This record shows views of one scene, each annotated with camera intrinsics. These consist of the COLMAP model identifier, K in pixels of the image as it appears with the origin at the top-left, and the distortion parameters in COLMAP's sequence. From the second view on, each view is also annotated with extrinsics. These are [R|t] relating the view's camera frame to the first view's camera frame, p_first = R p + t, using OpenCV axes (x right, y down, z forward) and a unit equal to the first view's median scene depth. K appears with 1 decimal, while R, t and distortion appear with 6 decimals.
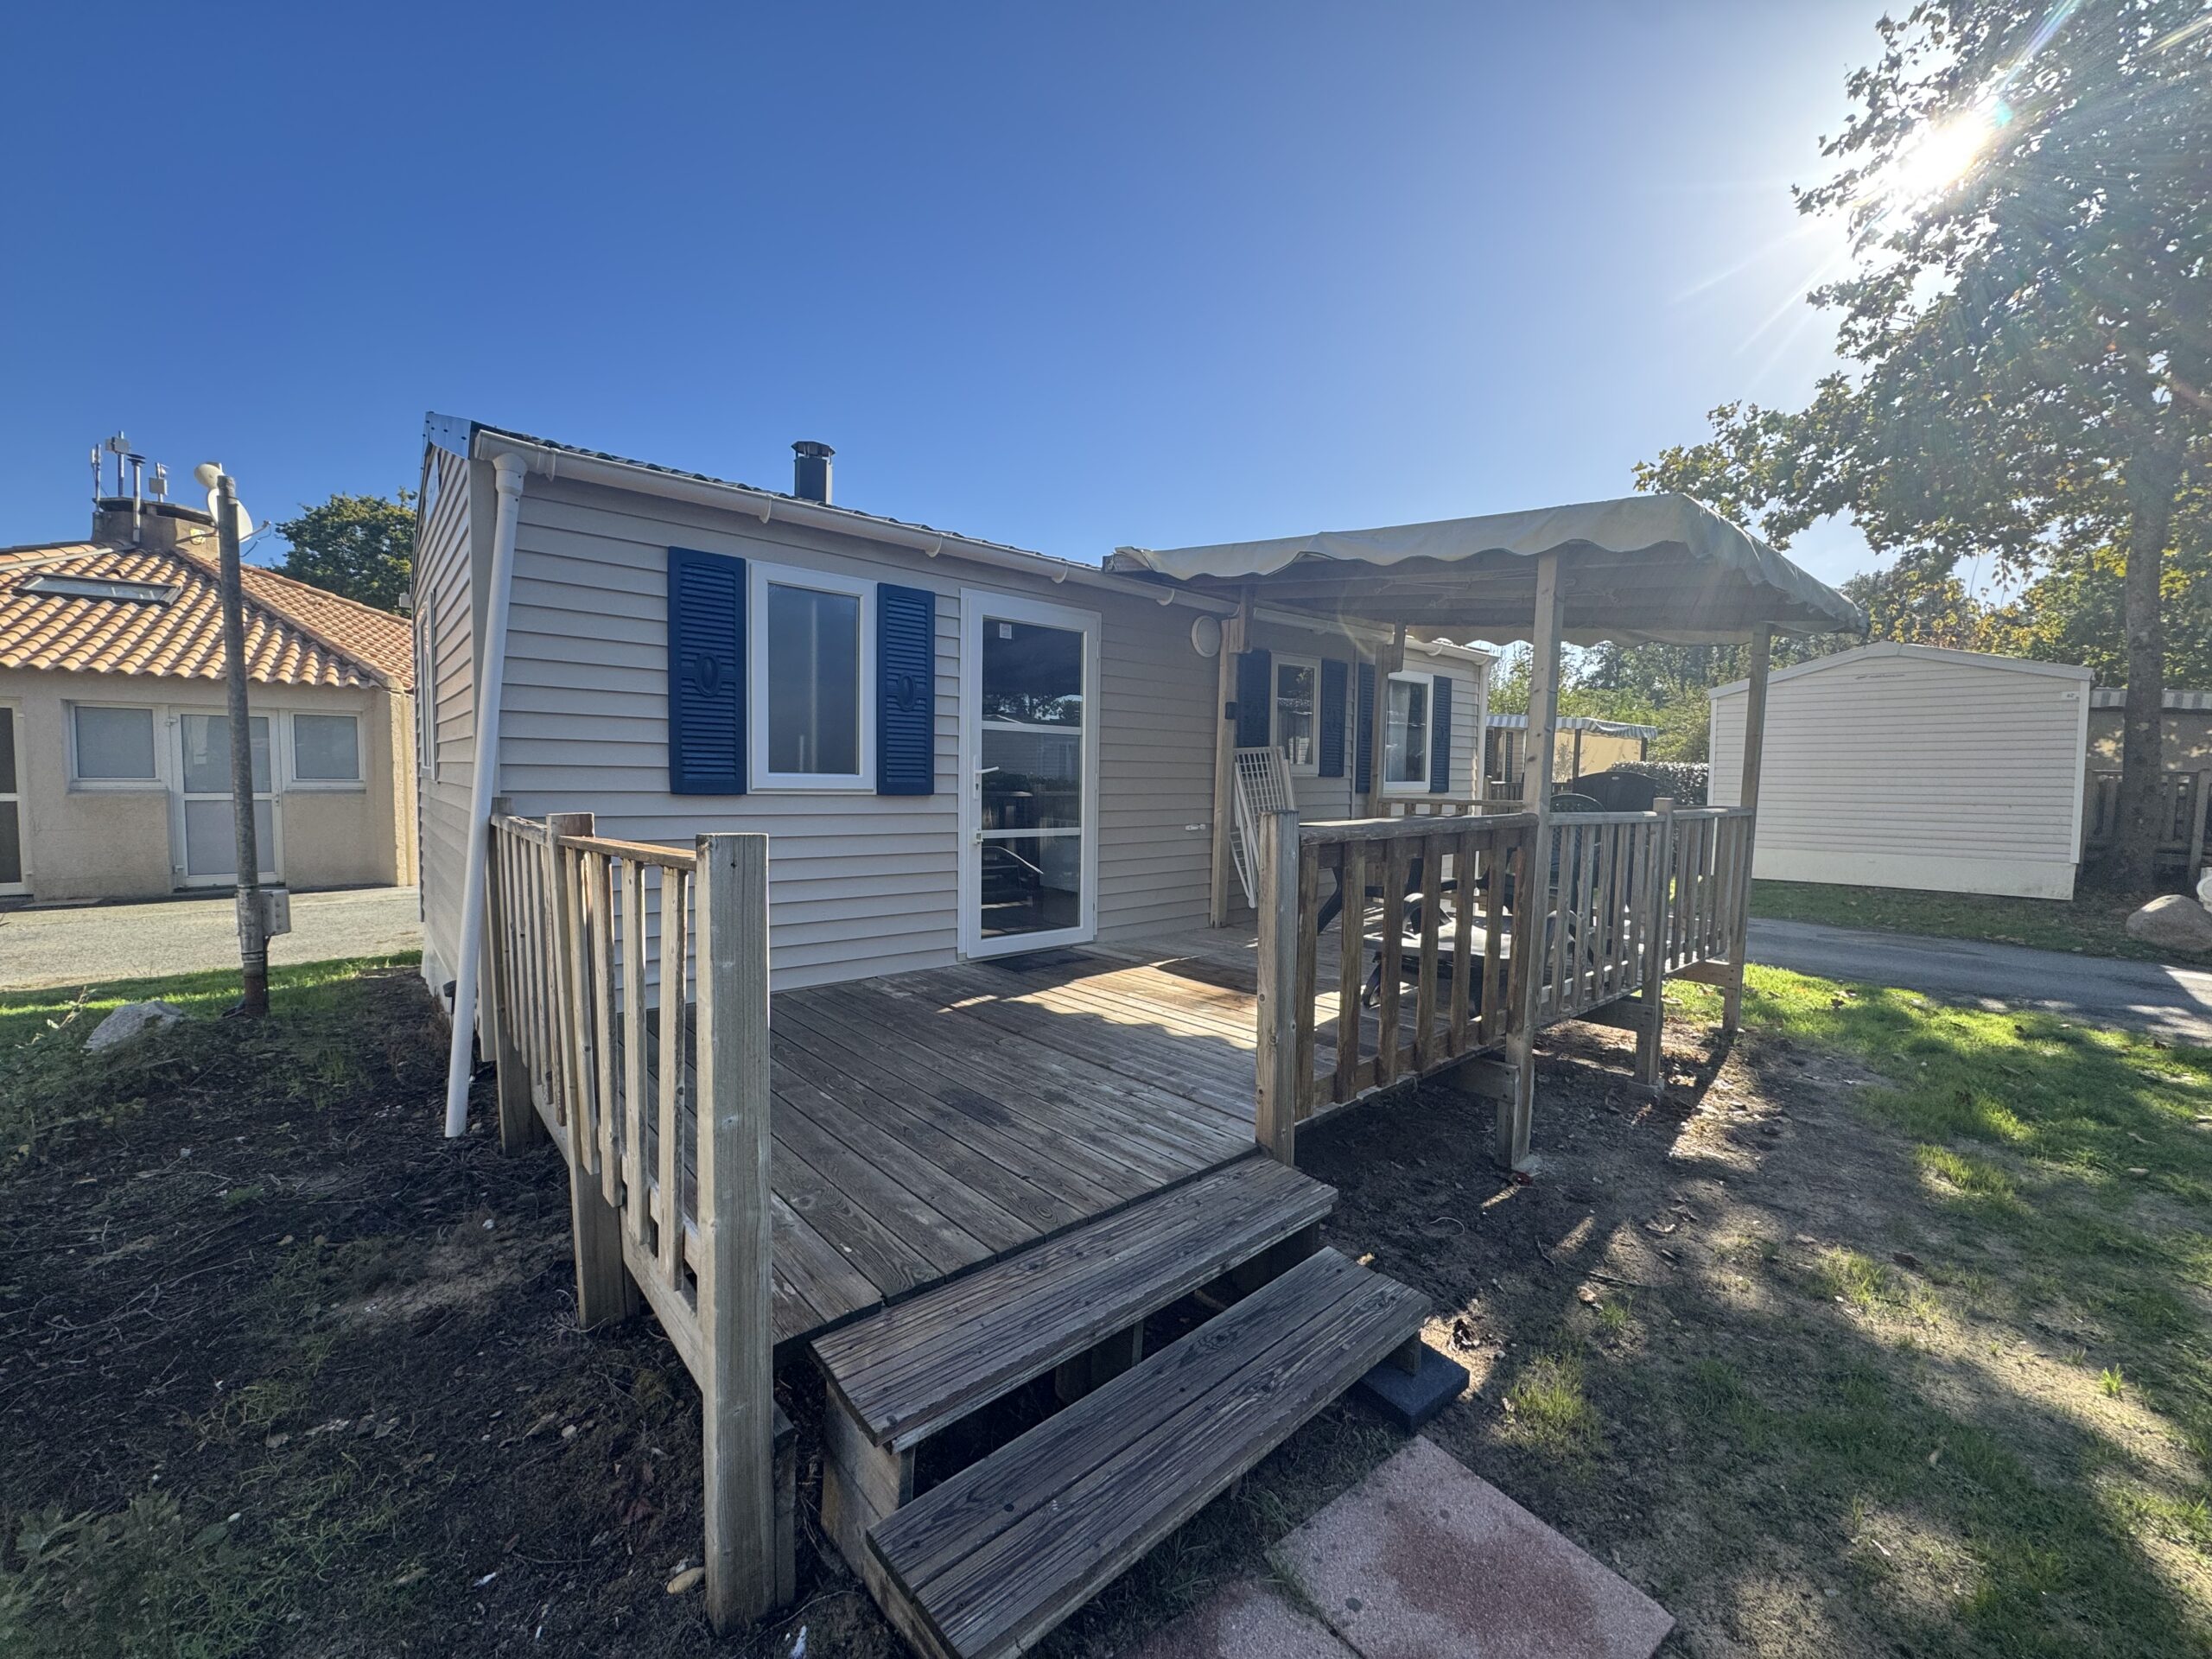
lens RADIAL K [[887.5, 0, 1106.0], [0, 887.5, 829.5], [0, 0, 1]] dist [0.000776, 0.000044]
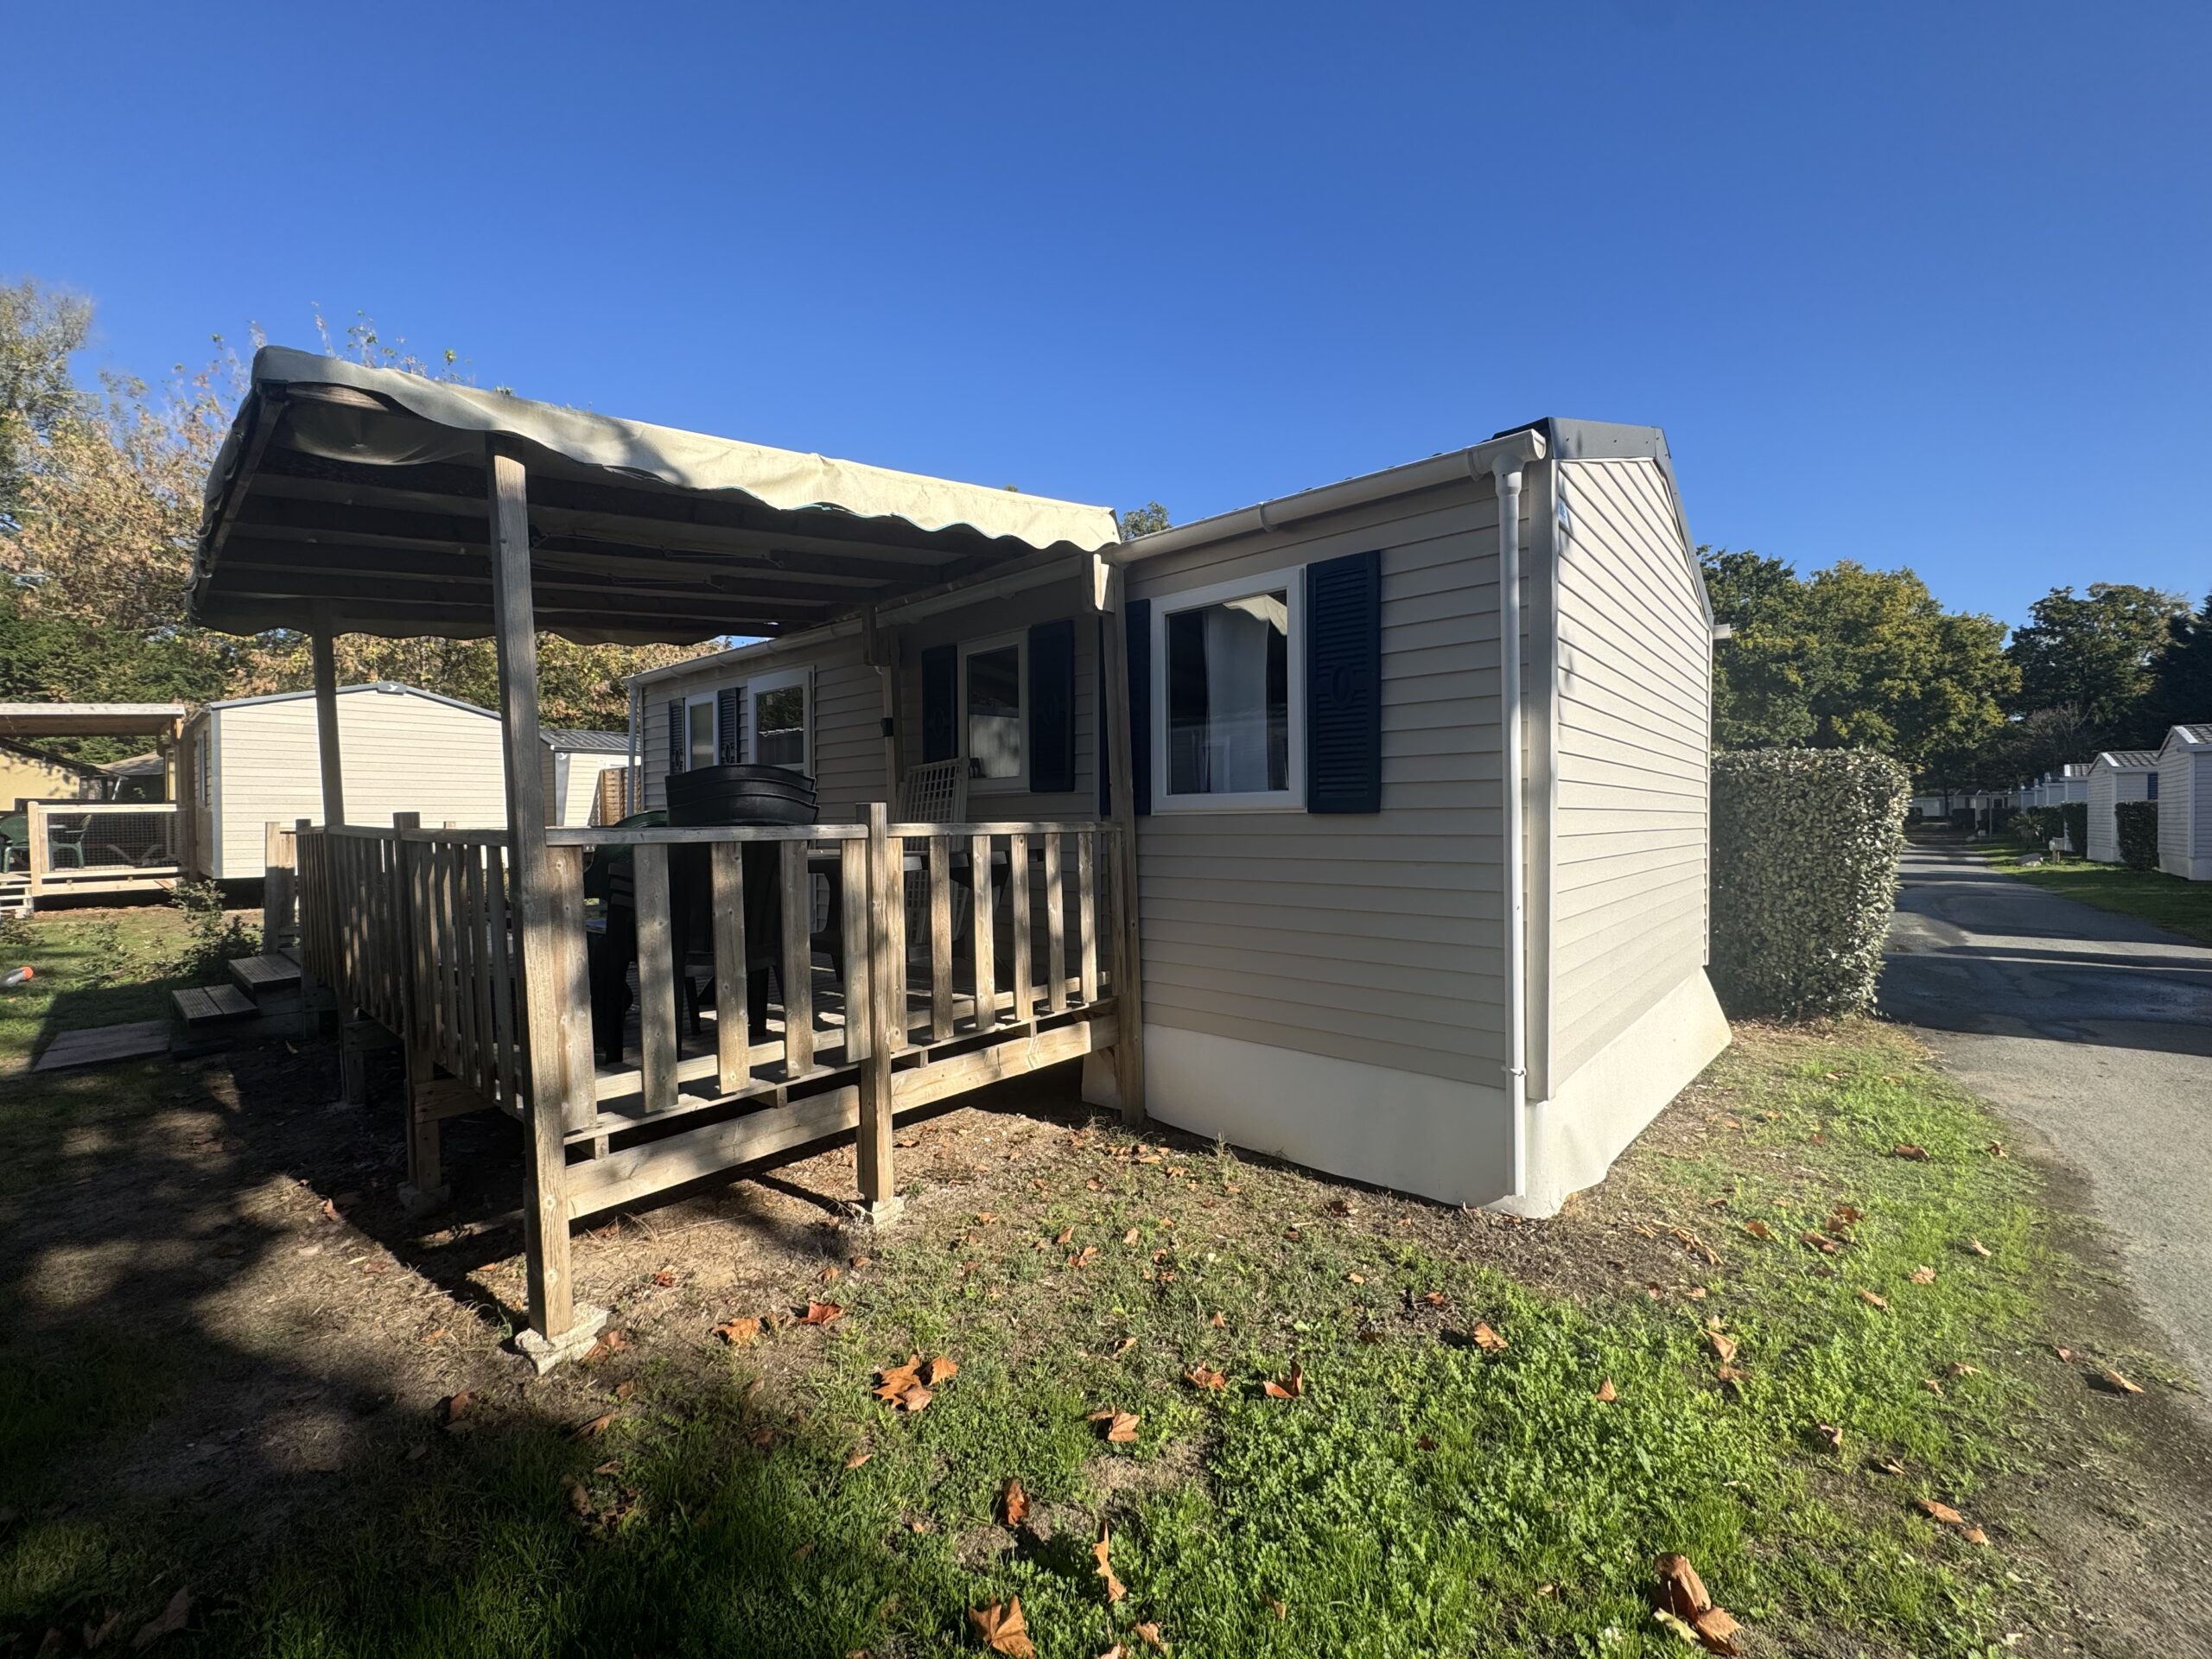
lens RADIAL K [[887.5, 0, 1106.0], [0, 887.5, 829.5], [0, 0, 1]] dist [0.000776, 0.000044]
pose [[0.145686, 0.015355, -0.989212, 0.737878], [-0.023805, 0.999644, 0.012011, -0.028821], [0.989044, 0.021799, 0.145999, 0.734522]]
